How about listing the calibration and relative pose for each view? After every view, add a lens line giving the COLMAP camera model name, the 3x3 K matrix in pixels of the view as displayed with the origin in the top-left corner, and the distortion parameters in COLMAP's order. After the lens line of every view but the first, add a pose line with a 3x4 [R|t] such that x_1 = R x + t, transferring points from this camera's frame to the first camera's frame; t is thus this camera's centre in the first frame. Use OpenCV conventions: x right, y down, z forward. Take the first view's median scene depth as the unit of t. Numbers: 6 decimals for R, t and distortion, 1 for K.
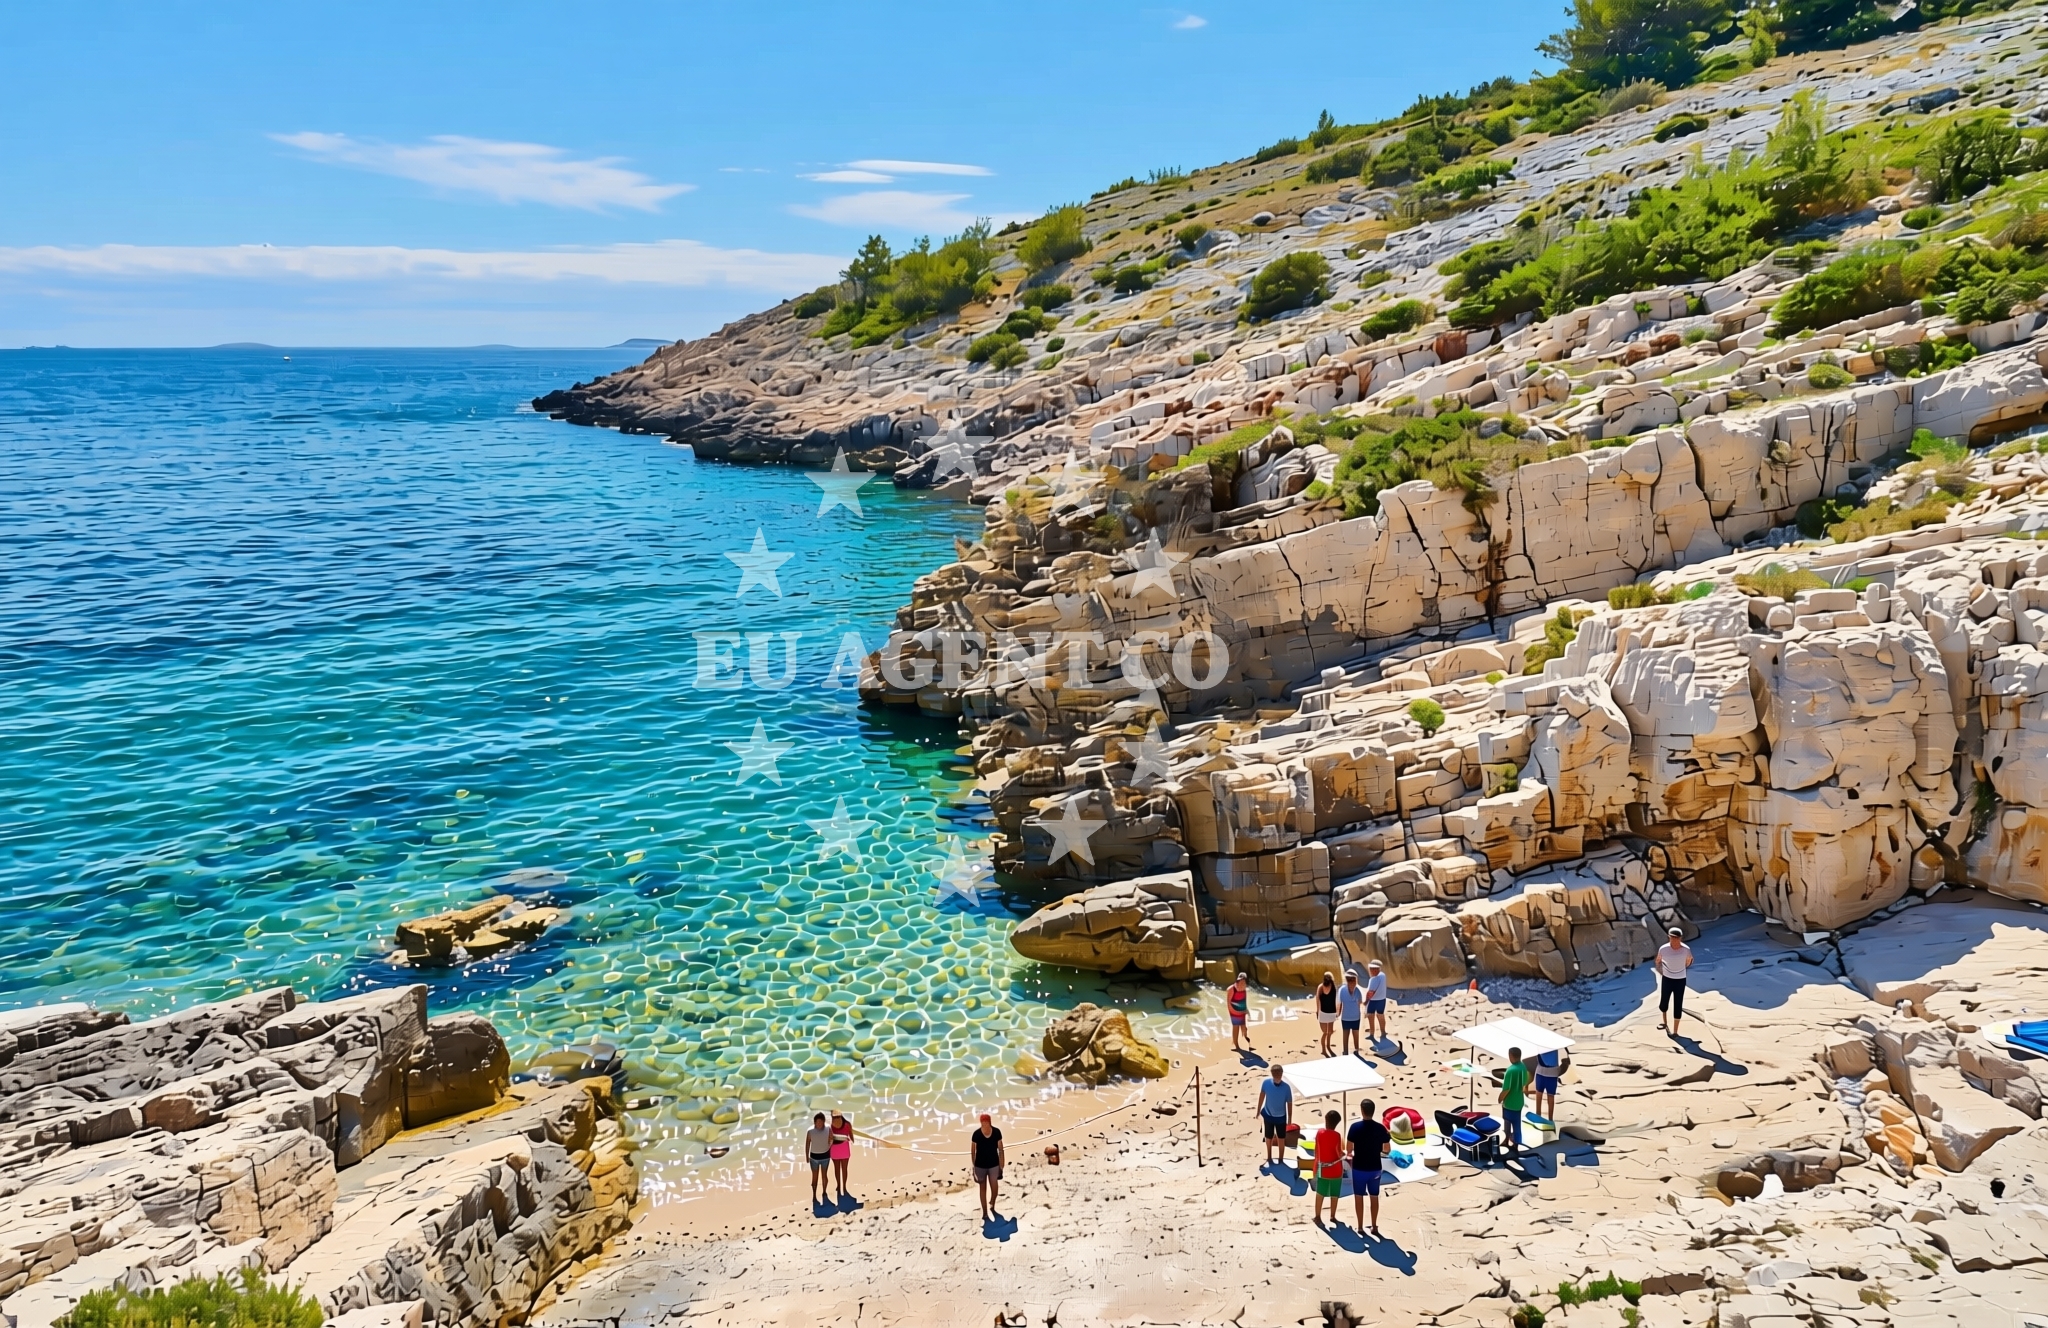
lens RADIAL K [[1772.6, 0, 1024.0], [0, 1772.6, 664.0], [0, 0, 1]] dist [-0.153088, 0.128196]
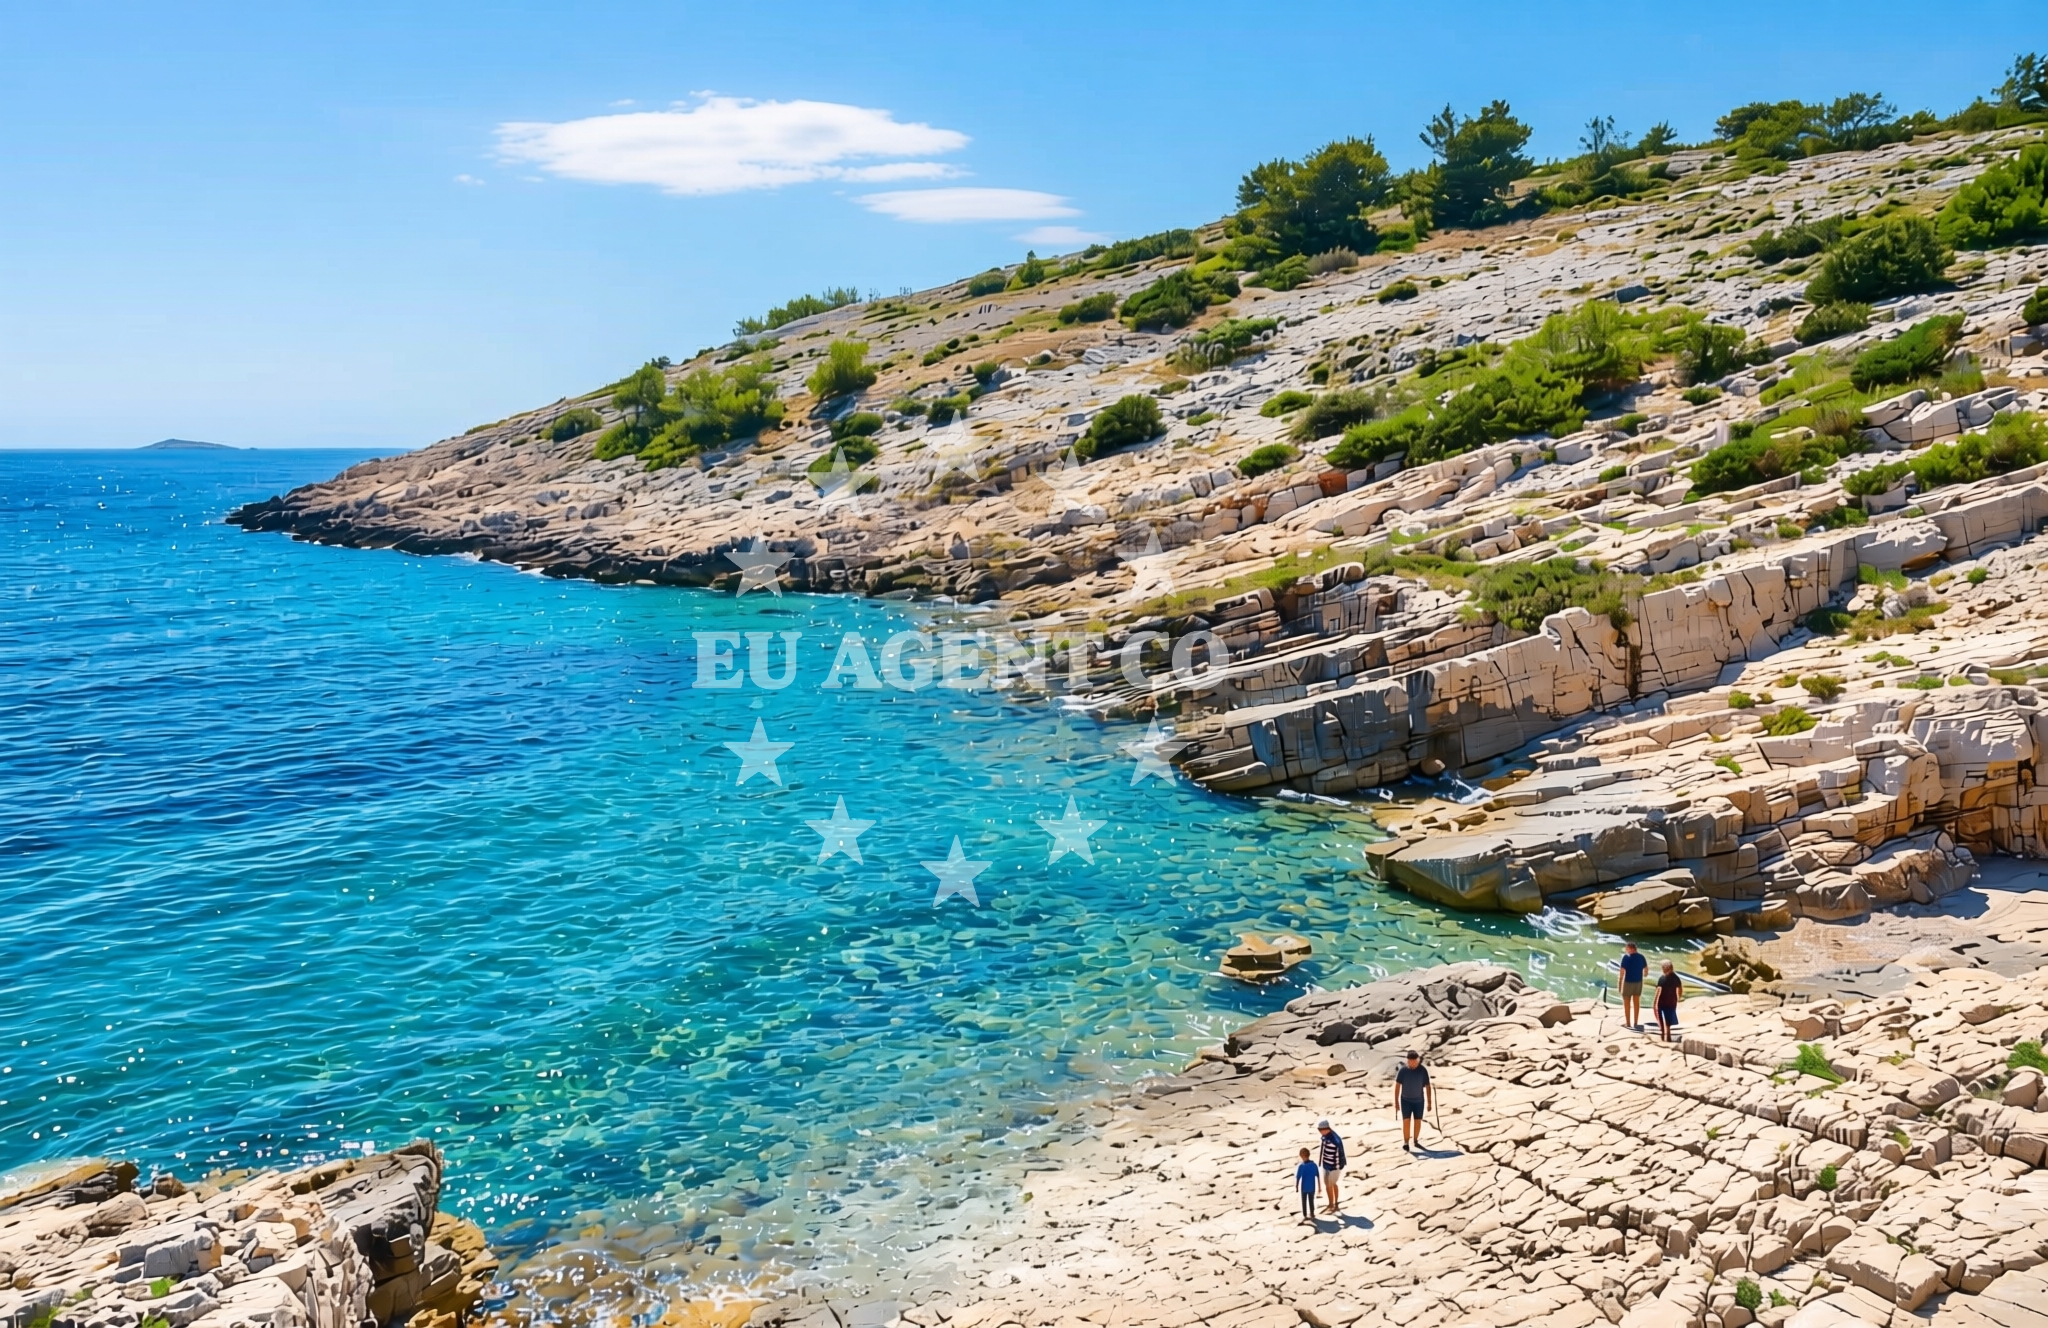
lens RADIAL K [[1772.6, 0, 1024.0], [0, 1772.6, 664.0], [0, 0, 1]] dist [-0.153088, 0.128196]
pose [[0.927946, -0.058360, 0.368117, -0.768504], [0.070674, 0.997298, -0.020045, -0.061404], [-0.365952, 0.044617, 0.929564, -0.210308]]
